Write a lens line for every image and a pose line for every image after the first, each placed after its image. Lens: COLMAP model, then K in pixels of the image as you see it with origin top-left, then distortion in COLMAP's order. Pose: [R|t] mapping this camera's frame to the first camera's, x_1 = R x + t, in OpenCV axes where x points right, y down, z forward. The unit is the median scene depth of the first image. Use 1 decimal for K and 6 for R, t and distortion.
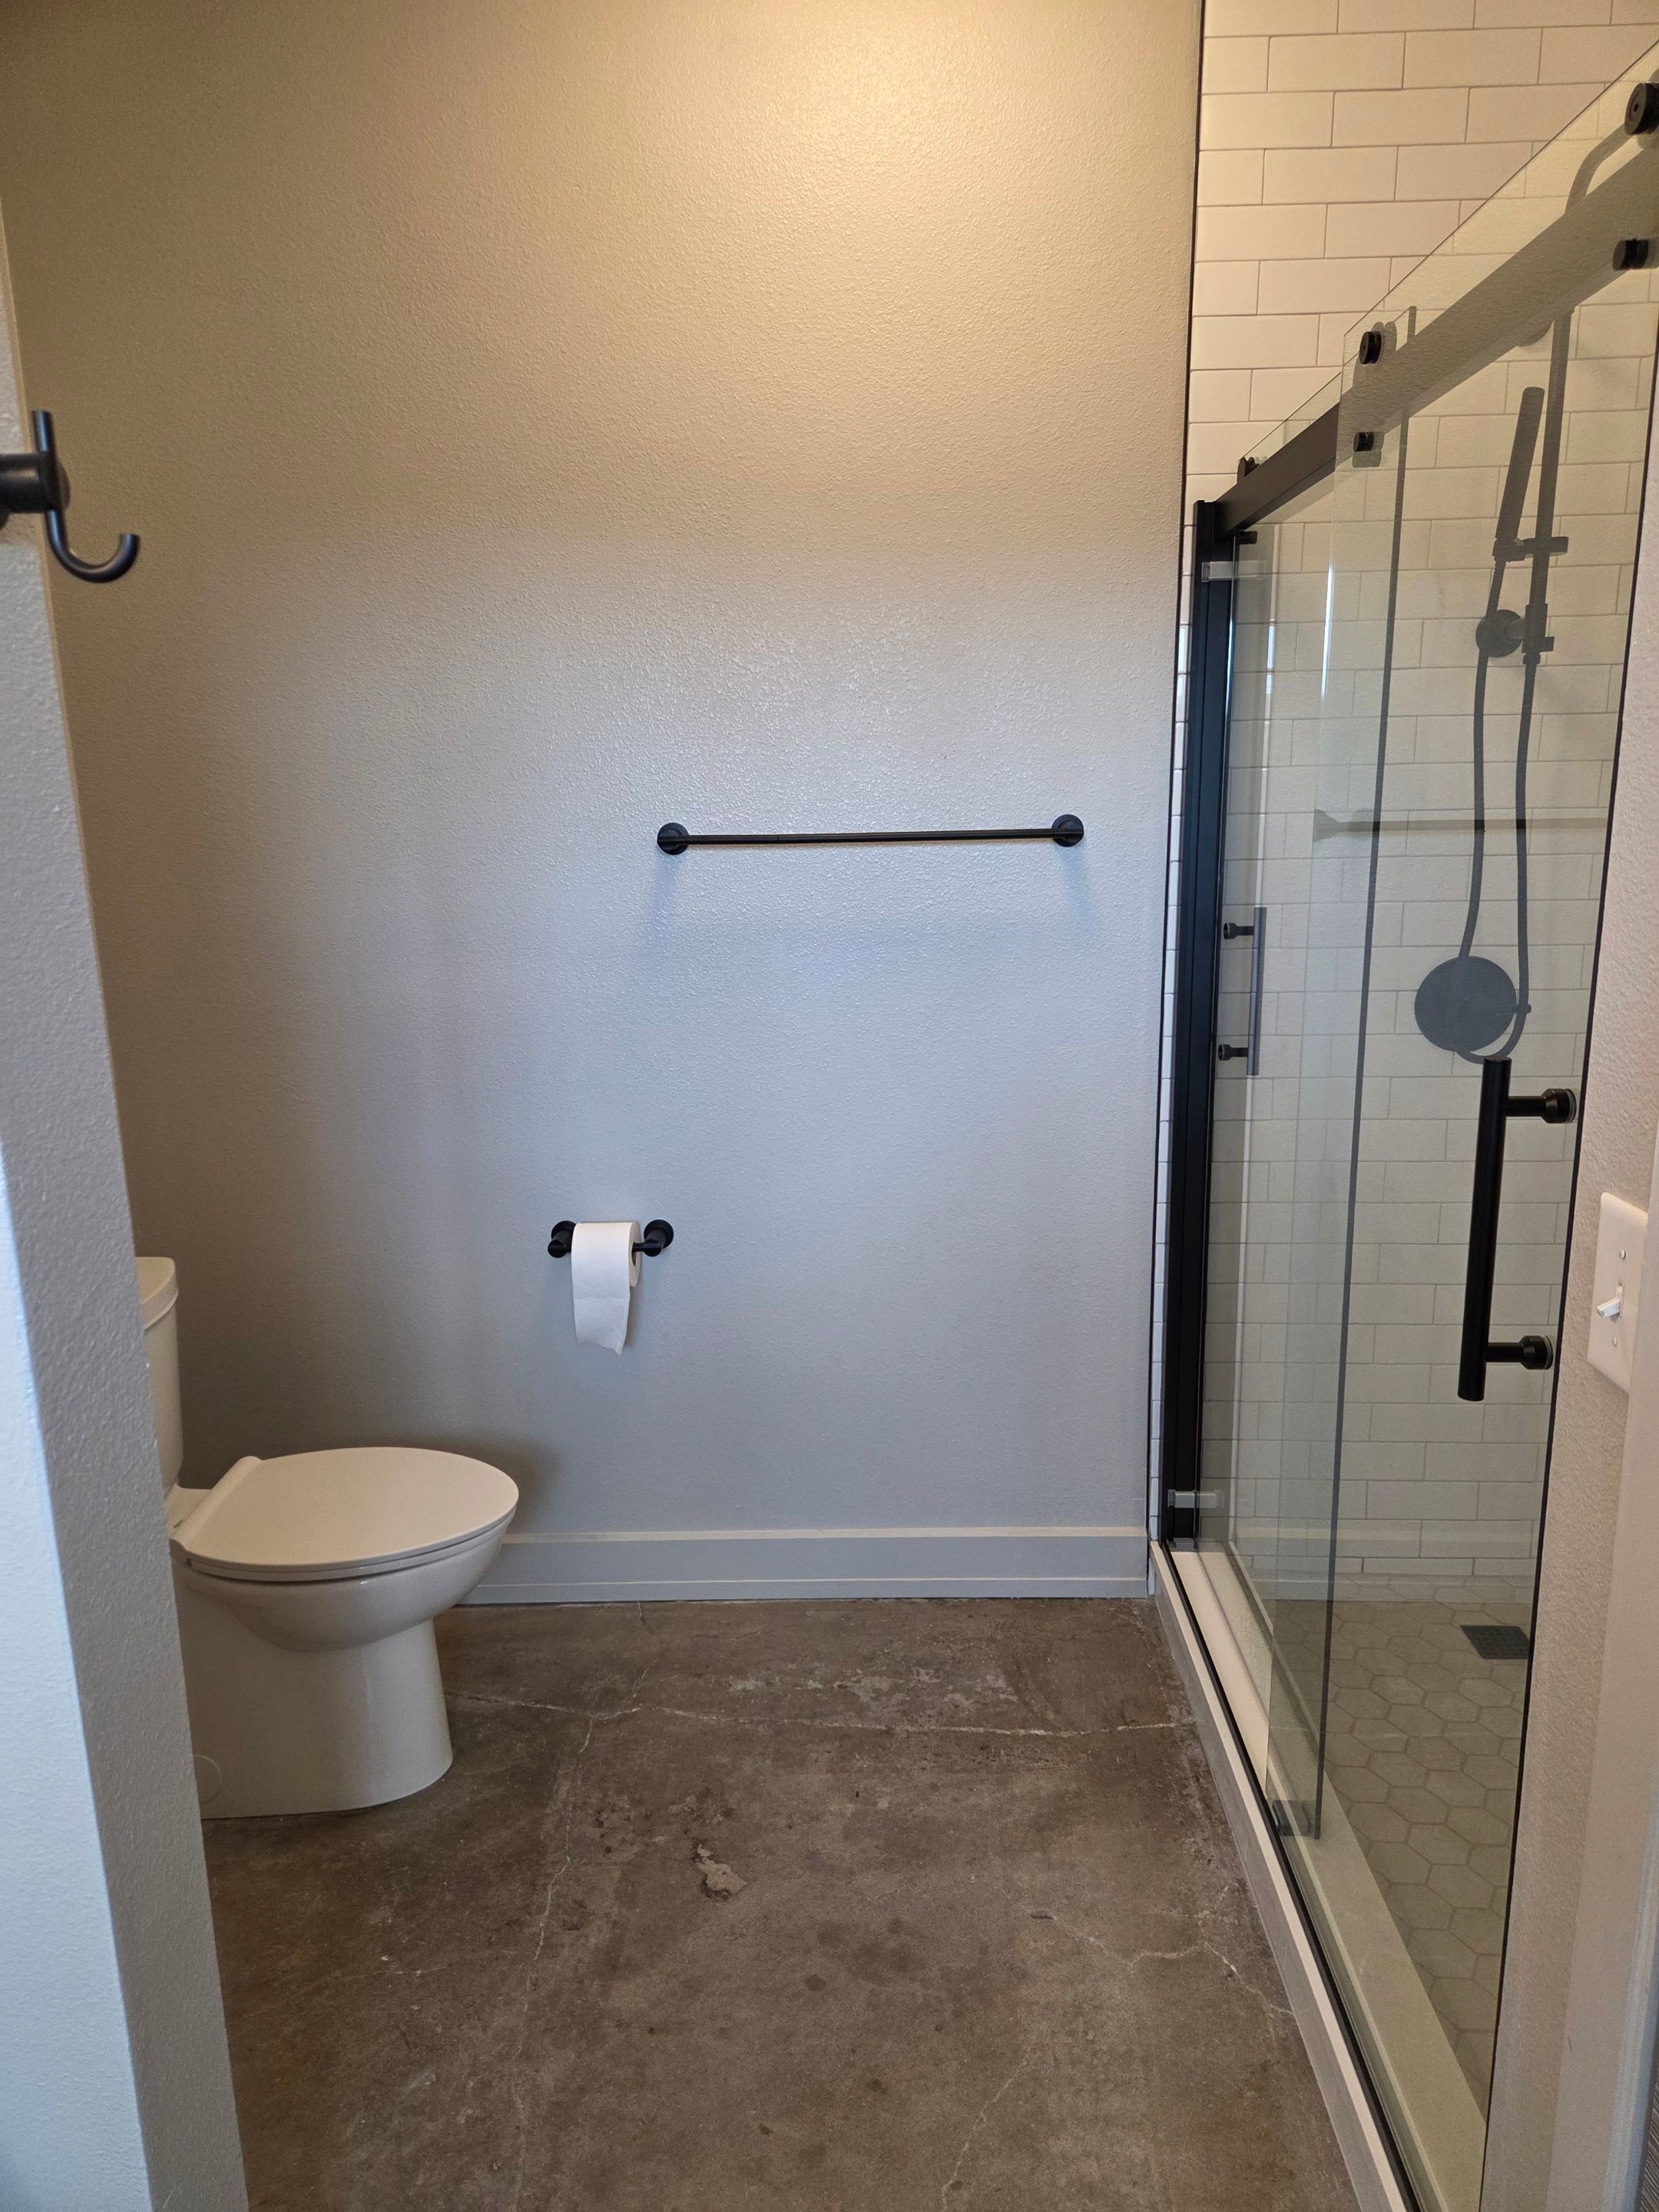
lens RADIAL K [[1475.0, 0, 839.6], [0, 1475.0, 1098.2], [0, 0, 1]] dist [0.053354, -0.014102]
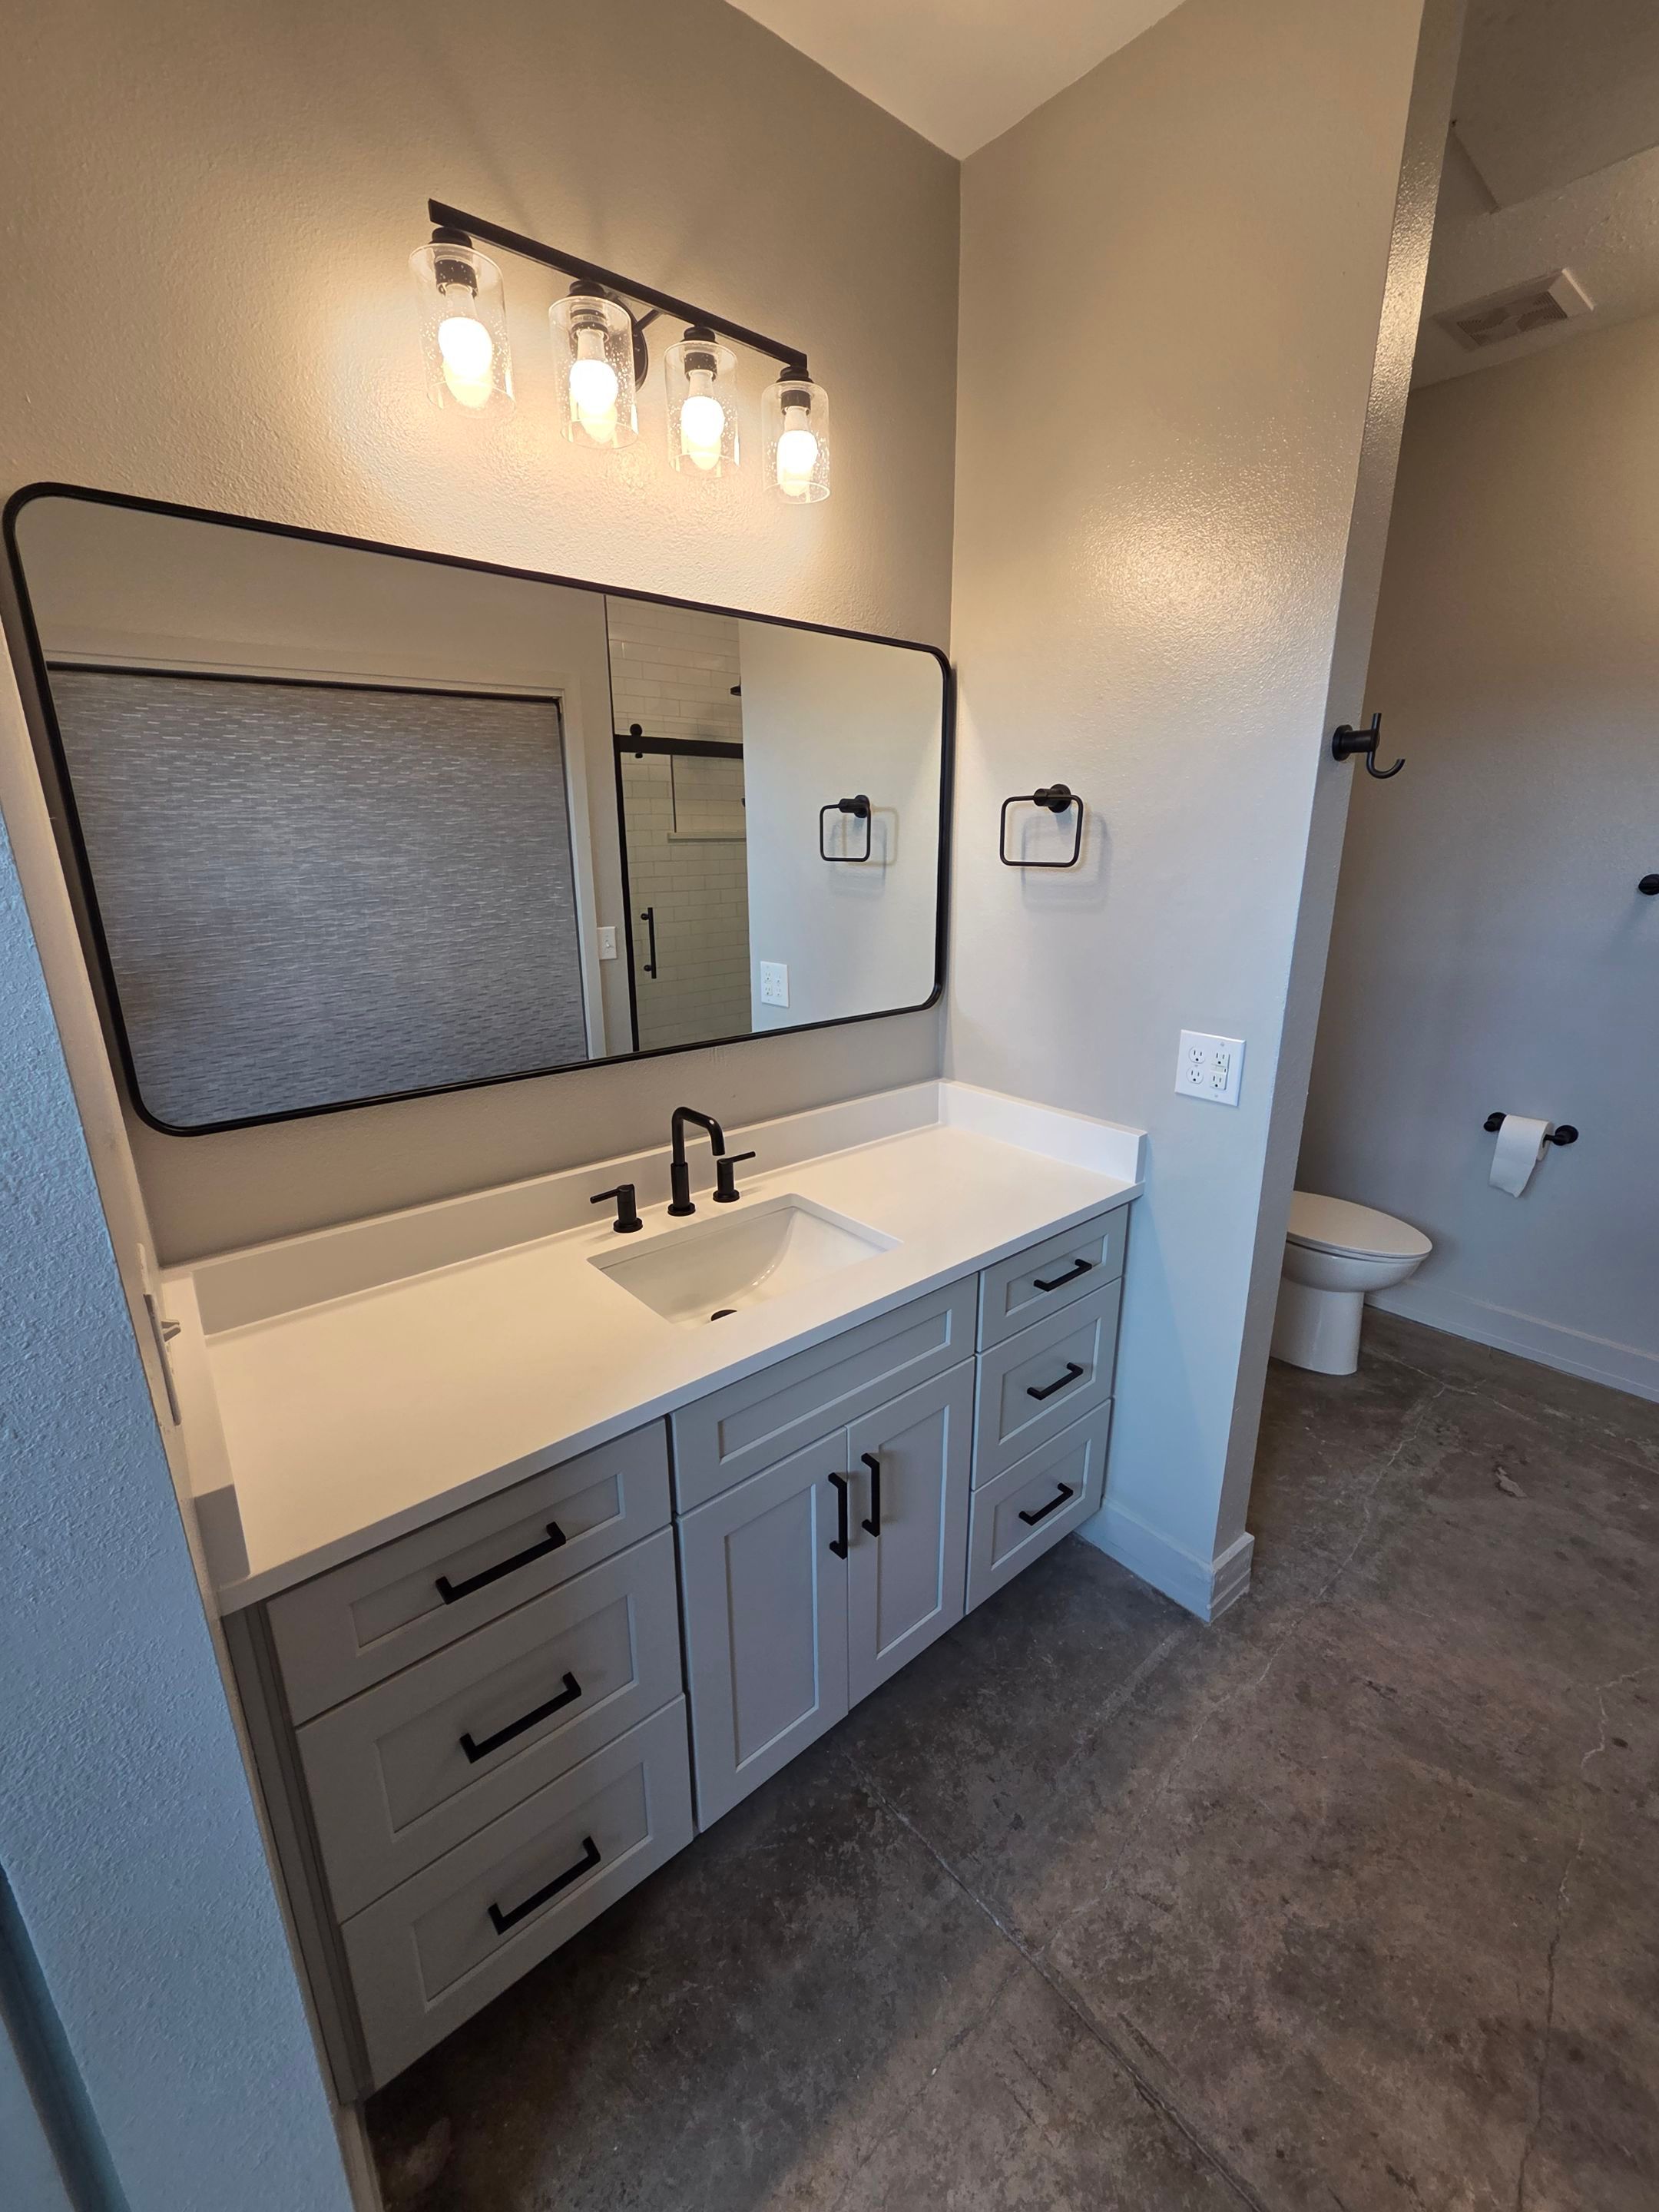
lens RADIAL K [[905.5, 0, 839.3], [0, 905.5, 1104.3], [0, 0, 1]] dist [0.002936, -0.000869]
pose [[0.671584, 0.222940, -0.706593, 0.040107], [-0.163290, 0.974745, 0.152346, 0.044878], [0.722711, 0.013067, 0.691026, -0.283347]]
